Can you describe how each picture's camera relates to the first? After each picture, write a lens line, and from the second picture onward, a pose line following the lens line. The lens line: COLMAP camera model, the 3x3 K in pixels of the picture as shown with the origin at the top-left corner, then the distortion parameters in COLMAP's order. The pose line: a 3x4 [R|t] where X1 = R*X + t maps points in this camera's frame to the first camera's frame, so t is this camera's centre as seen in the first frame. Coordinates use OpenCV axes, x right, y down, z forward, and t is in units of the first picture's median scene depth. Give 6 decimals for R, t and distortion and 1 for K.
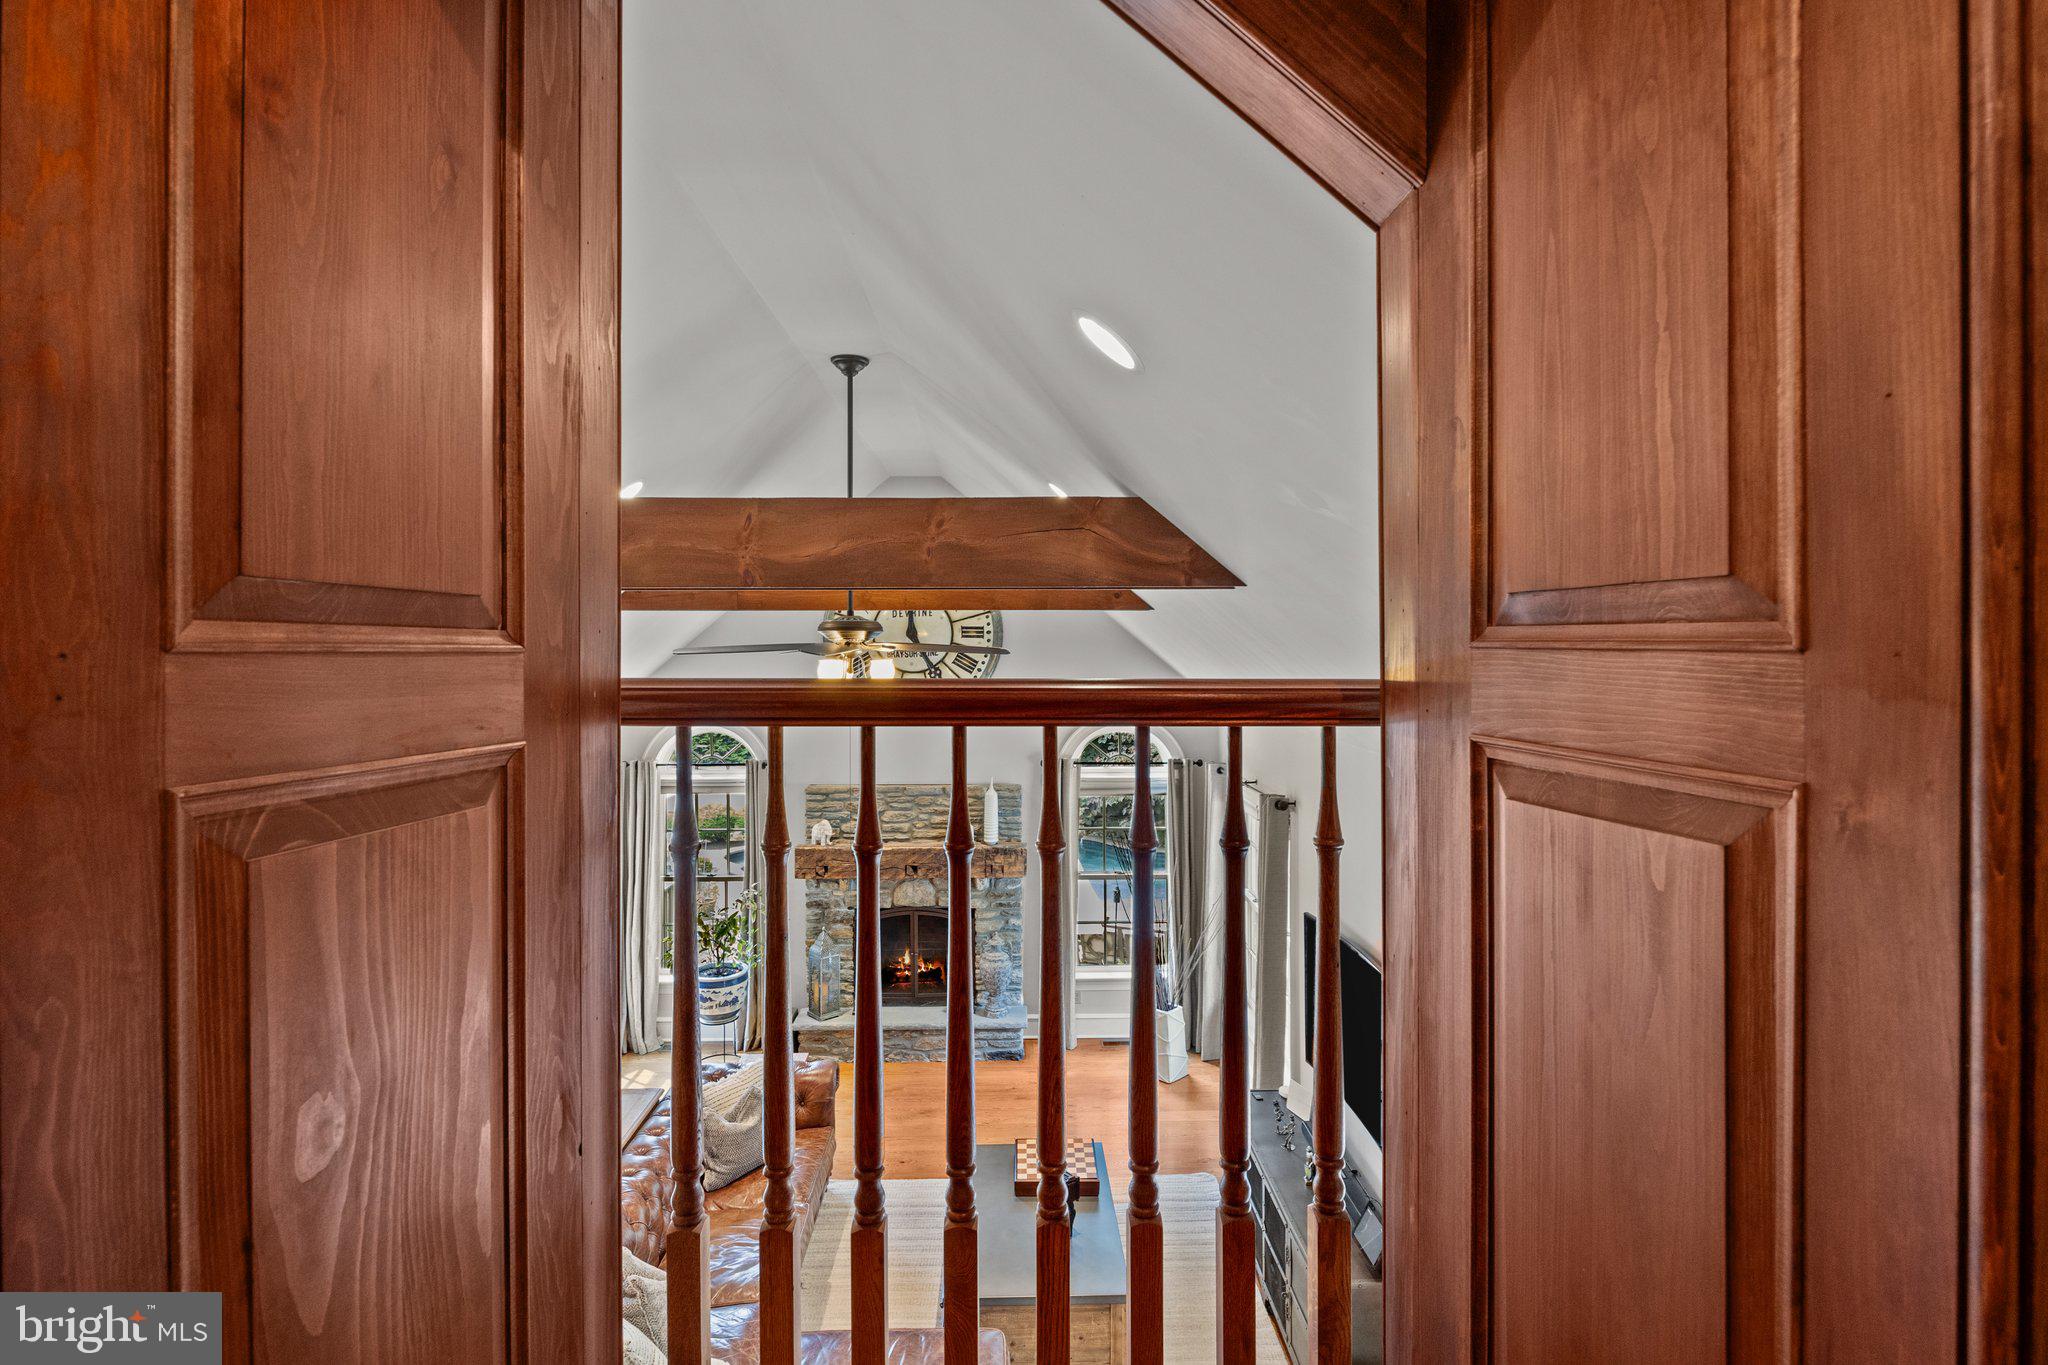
lens RADIAL K [[990.0, 0, 1015.9], [0, 990.0, 676.1], [0, 0, 1]] dist [-0.003535, -0.000139]
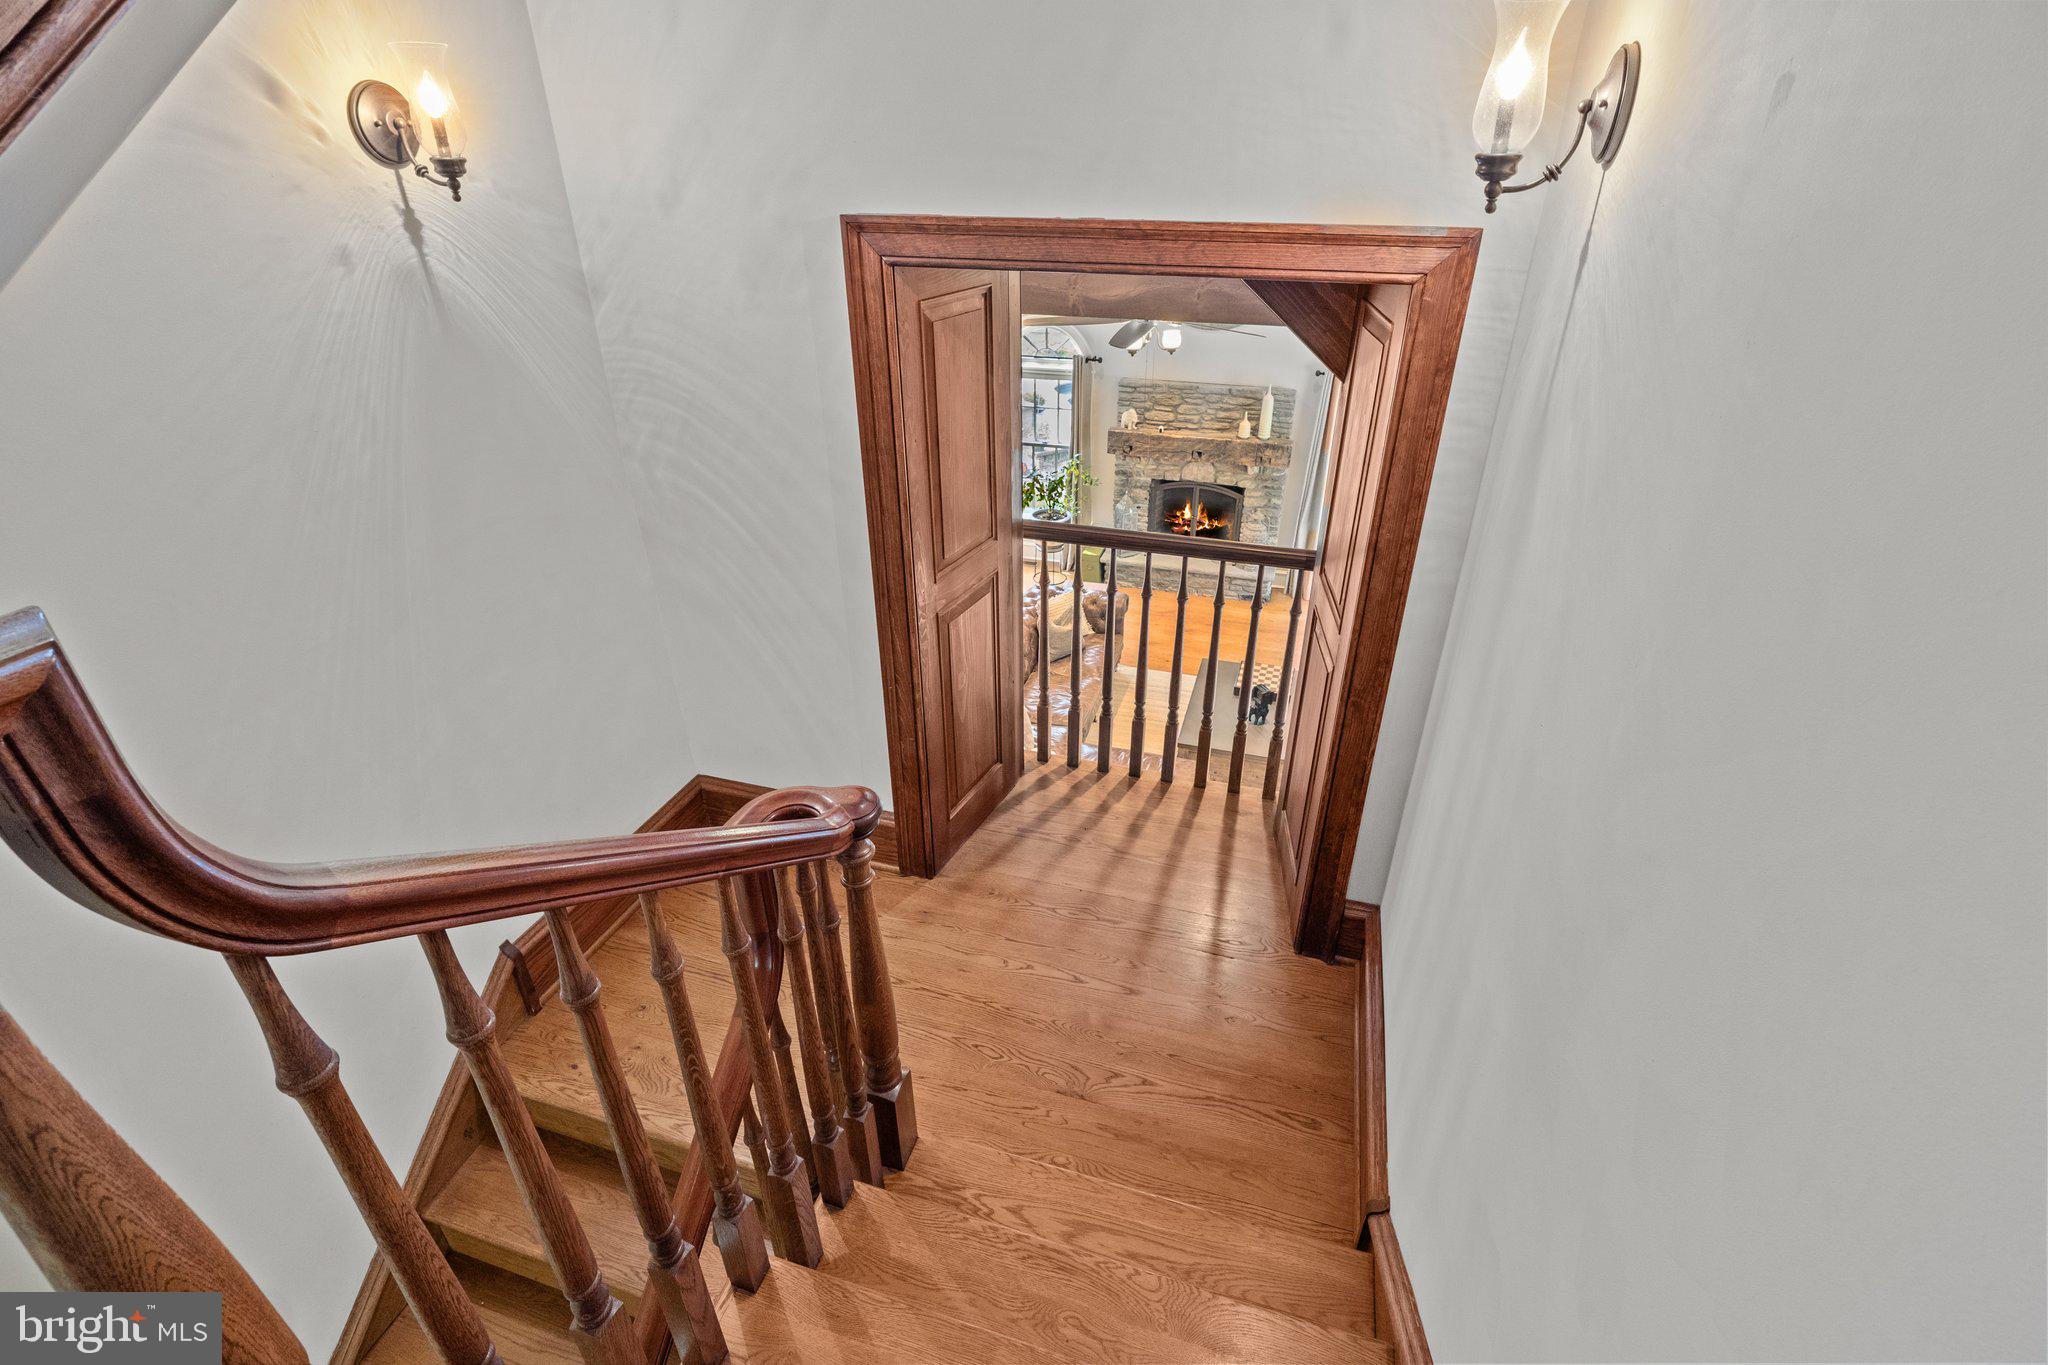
lens RADIAL K [[990.0, 0, 1015.9], [0, 990.0, 676.1], [0, 0, 1]] dist [-0.003535, -0.000139]
pose [[0.948586, 0.148950, -0.279282, 0.071122], [0.004487, 0.875936, 0.482407, -0.169175], [0.316487, -0.458858, 0.830232, -0.257041]]
